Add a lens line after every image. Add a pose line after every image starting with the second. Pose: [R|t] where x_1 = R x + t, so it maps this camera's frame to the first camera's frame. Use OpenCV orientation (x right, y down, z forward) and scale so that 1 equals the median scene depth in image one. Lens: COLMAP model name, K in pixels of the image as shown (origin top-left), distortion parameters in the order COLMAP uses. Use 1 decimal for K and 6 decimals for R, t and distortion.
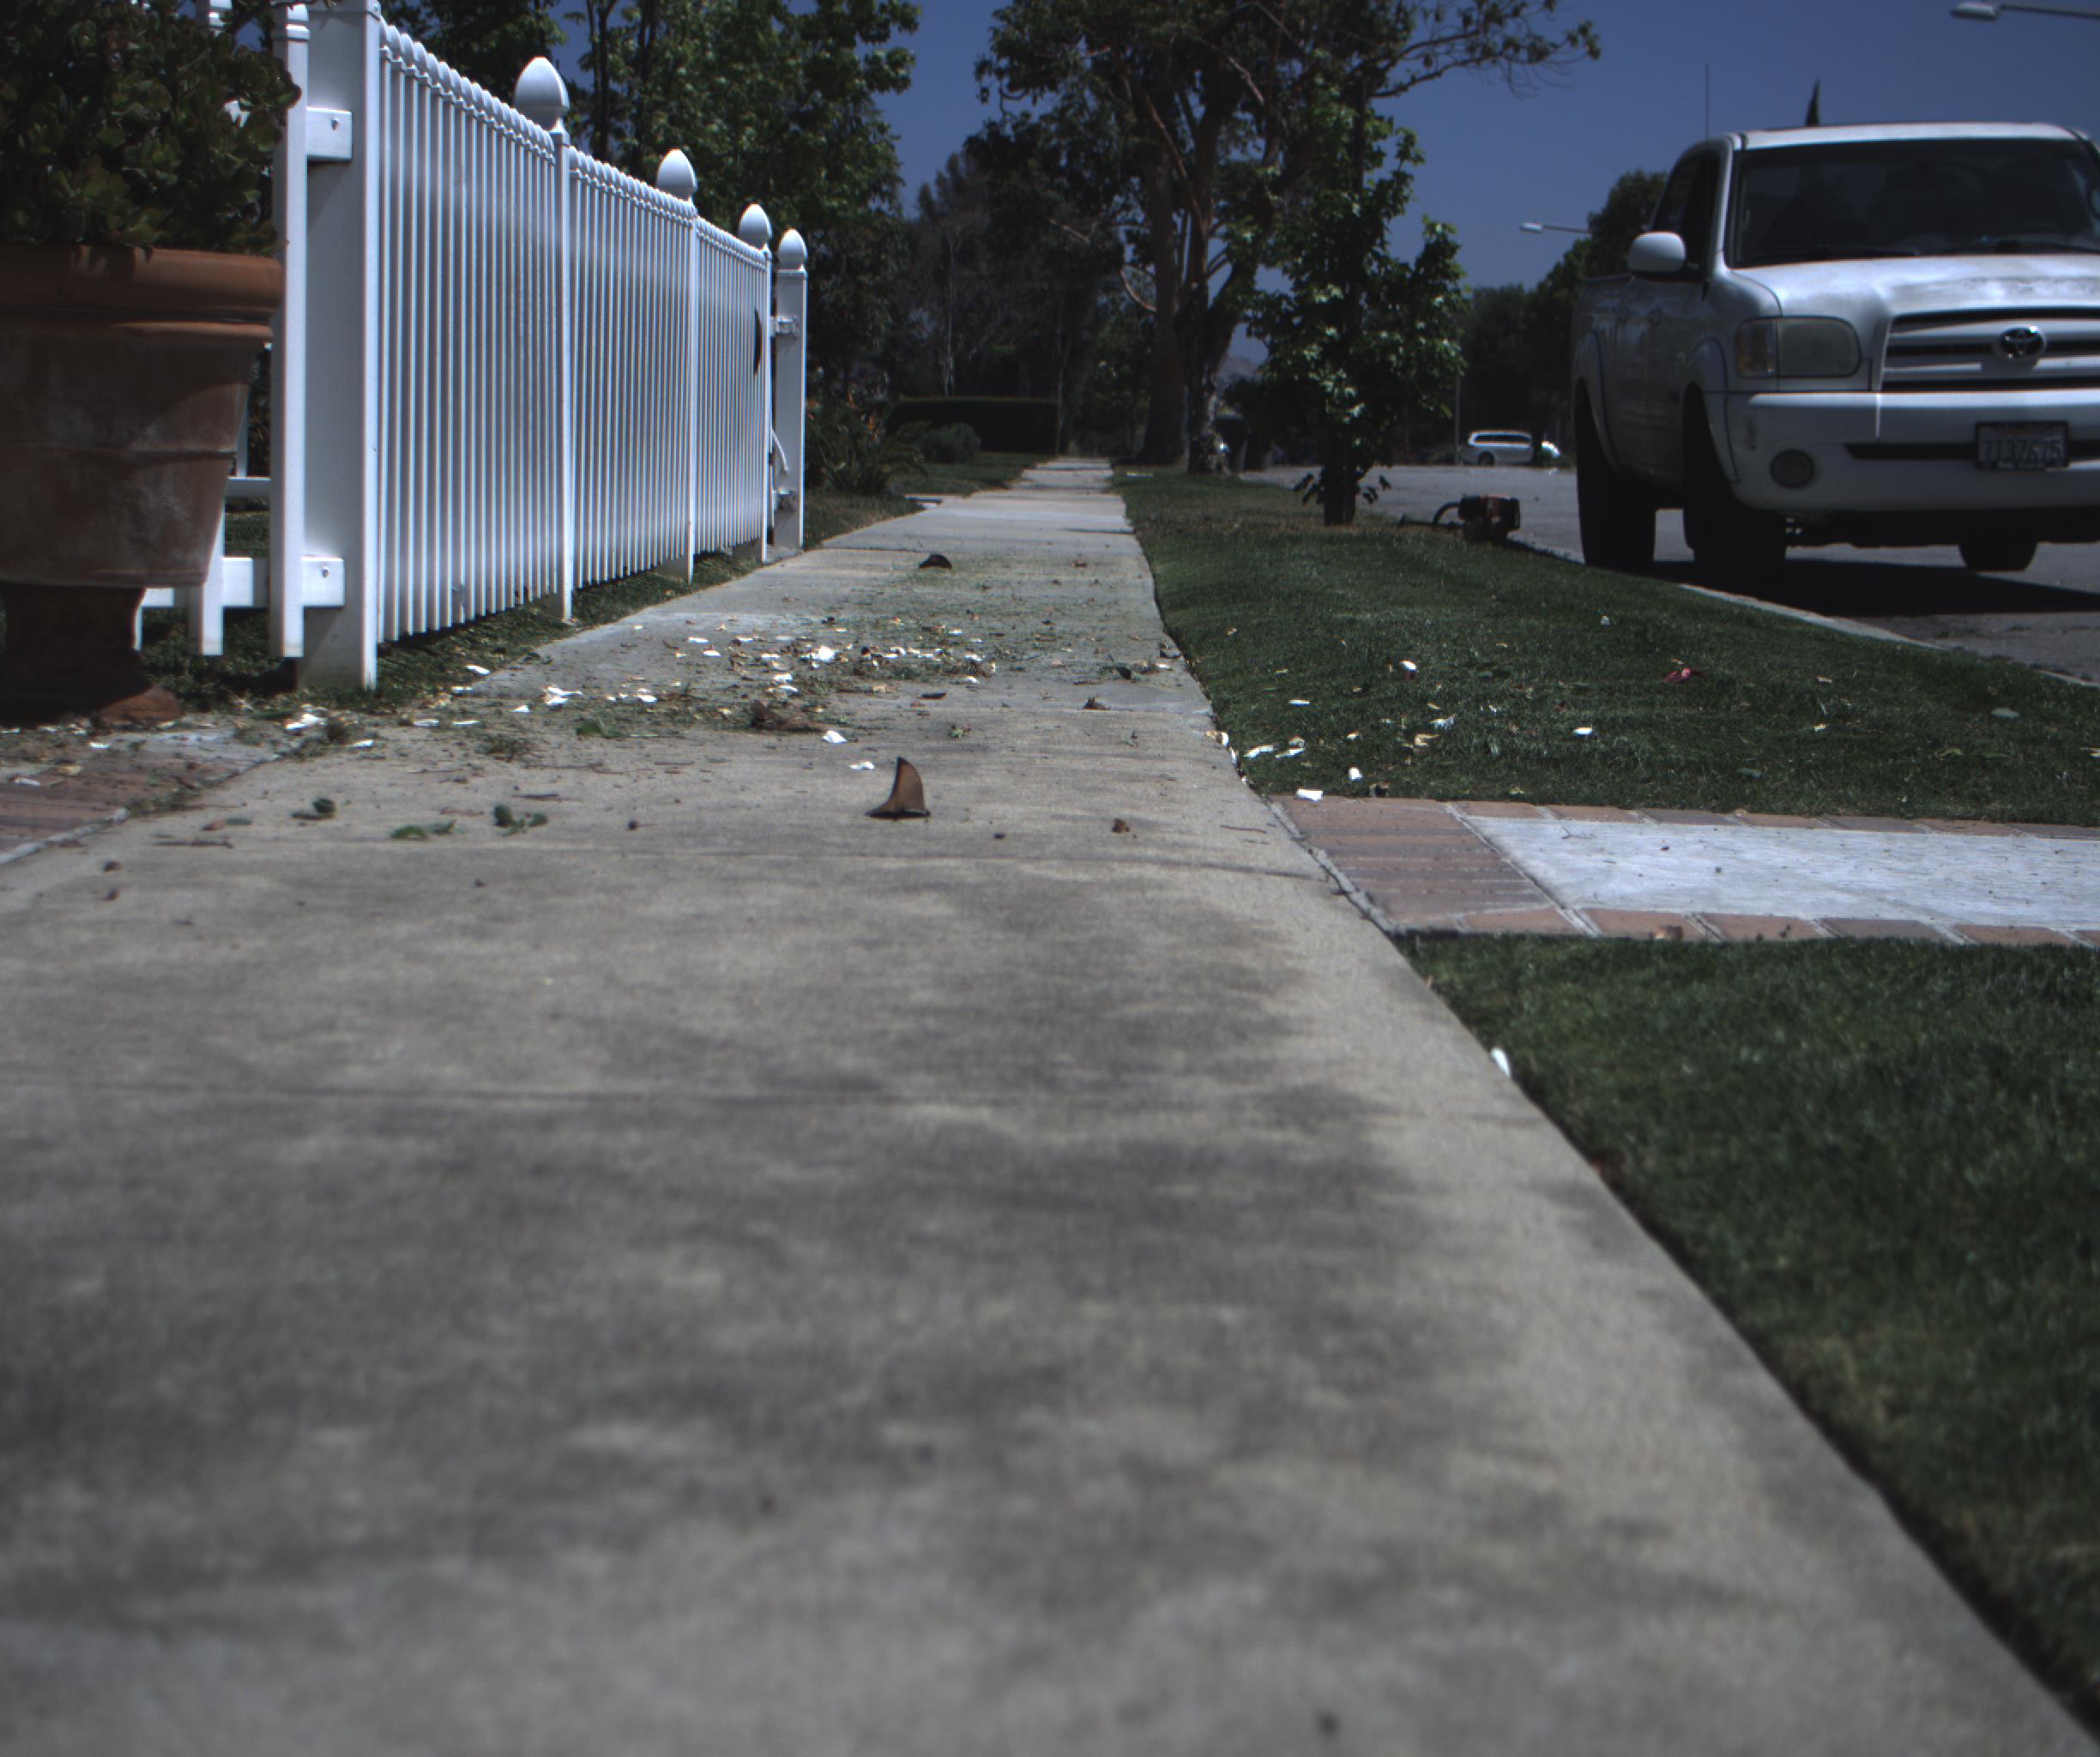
lens RADIAL K [[3943.4, 0, 1028.0], [0, 3943.4, 831.3], [0, 0, 1]] dist [-0.175795, 0.964611]
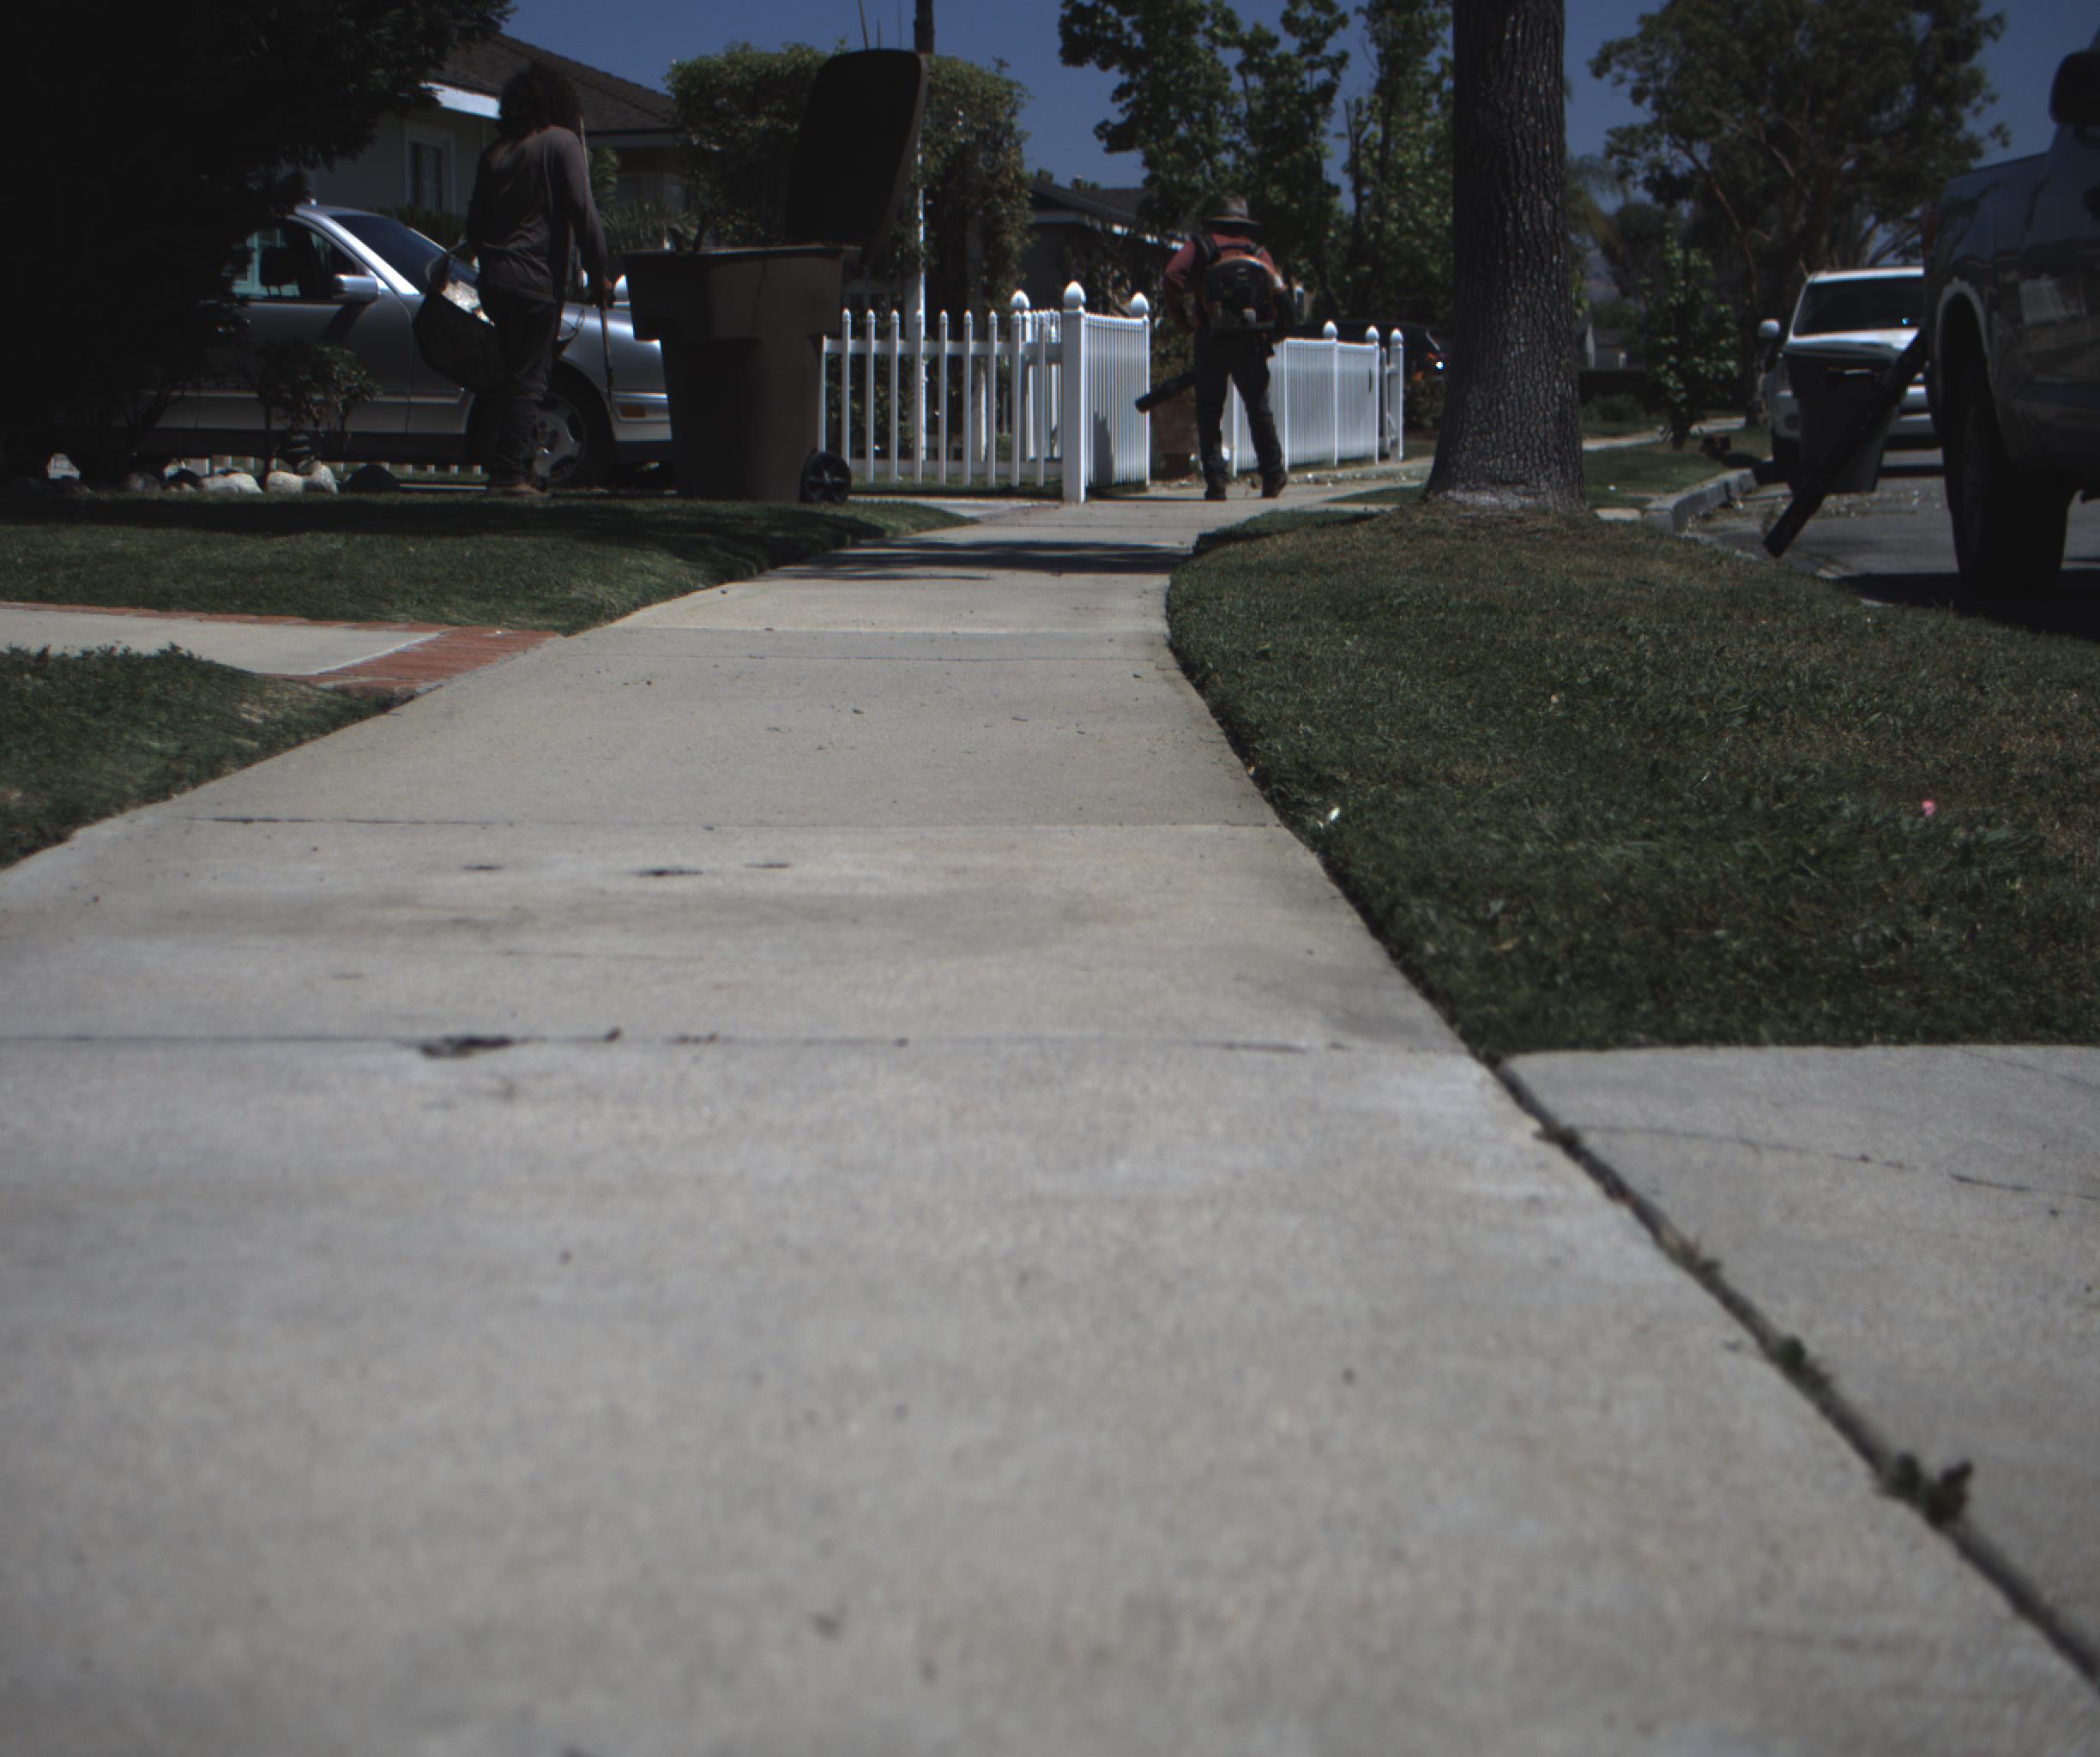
lens RADIAL K [[3943.4, 0, 1028.0], [0, 3943.4, 831.3], [0, 0, 1]] dist [-0.175795, 0.964611]
pose [[0.978586, 0.002578, -0.205822, 0.212950], [-0.000450, 0.999946, 0.010388, 0.128661], [0.205837, -0.010073, 0.978534, -1.392472]]
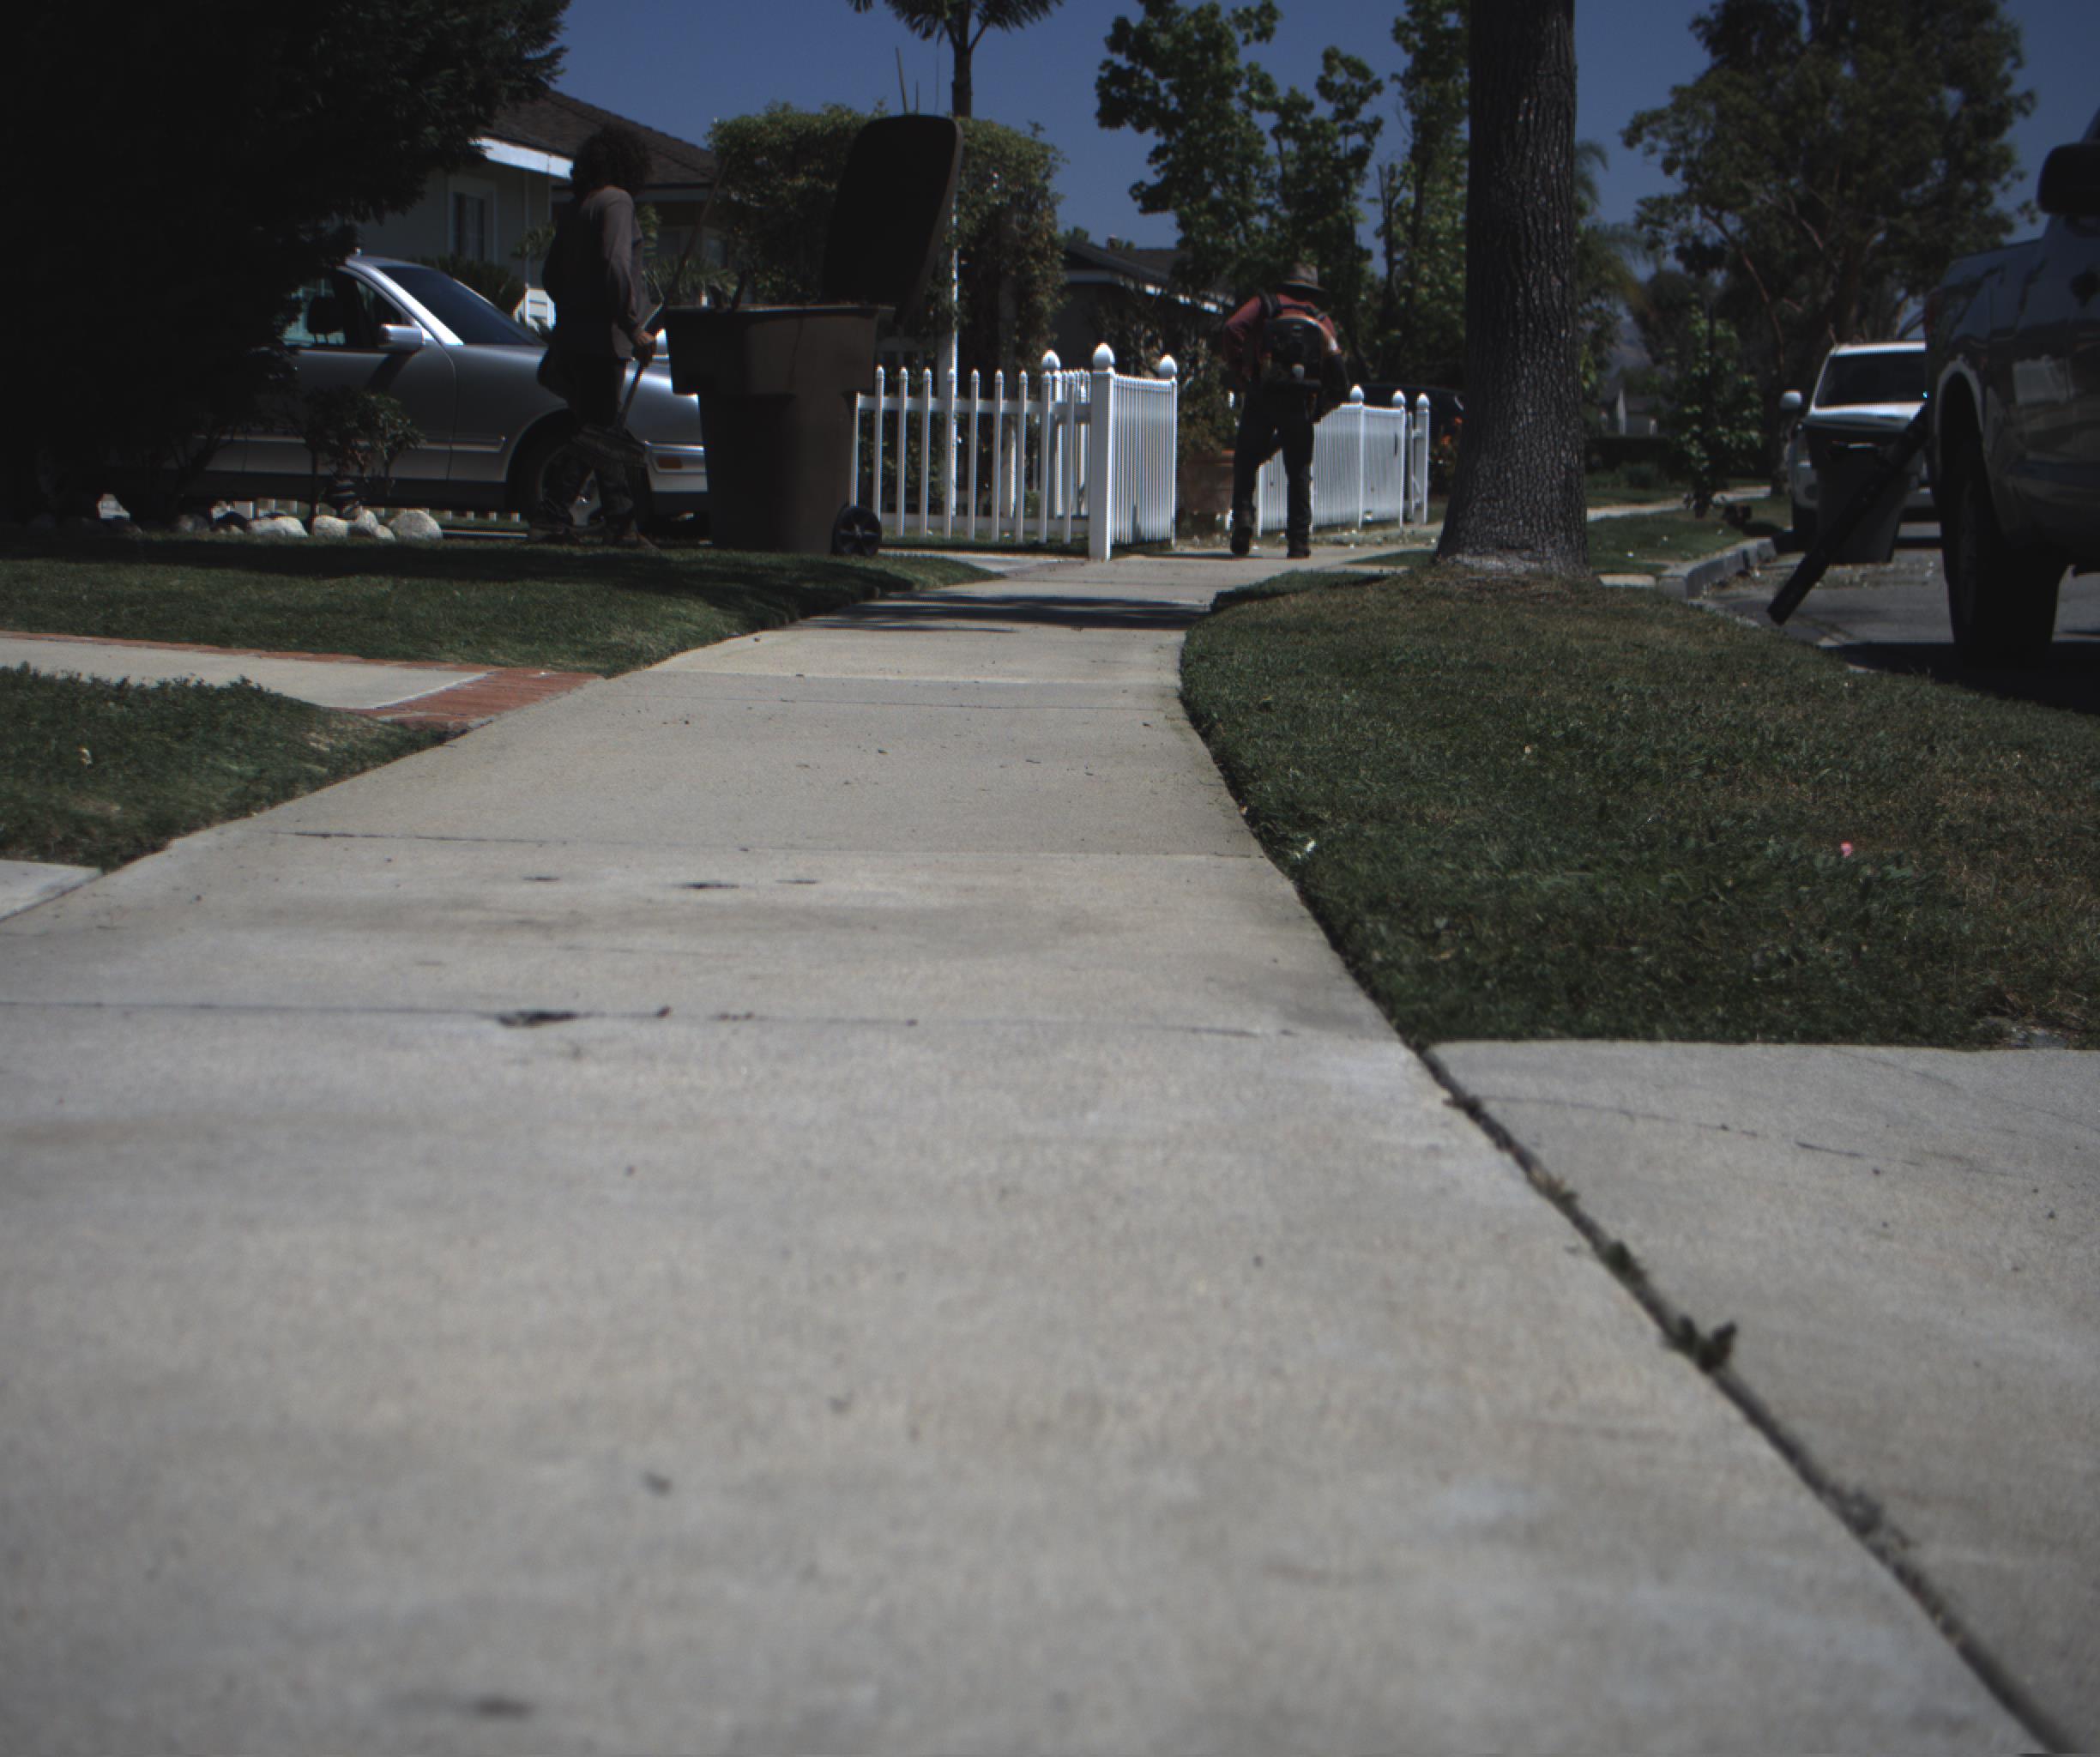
lens RADIAL K [[3943.4, 0, 1028.0], [0, 3943.4, 831.3], [0, 0, 1]] dist [-0.175795, 0.964611]
pose [[0.977070, 0.017291, -0.212216, 0.220139], [-0.018489, 0.999822, -0.003660, 0.130582], [0.212115, 0.007499, 0.977216, -1.419367]]
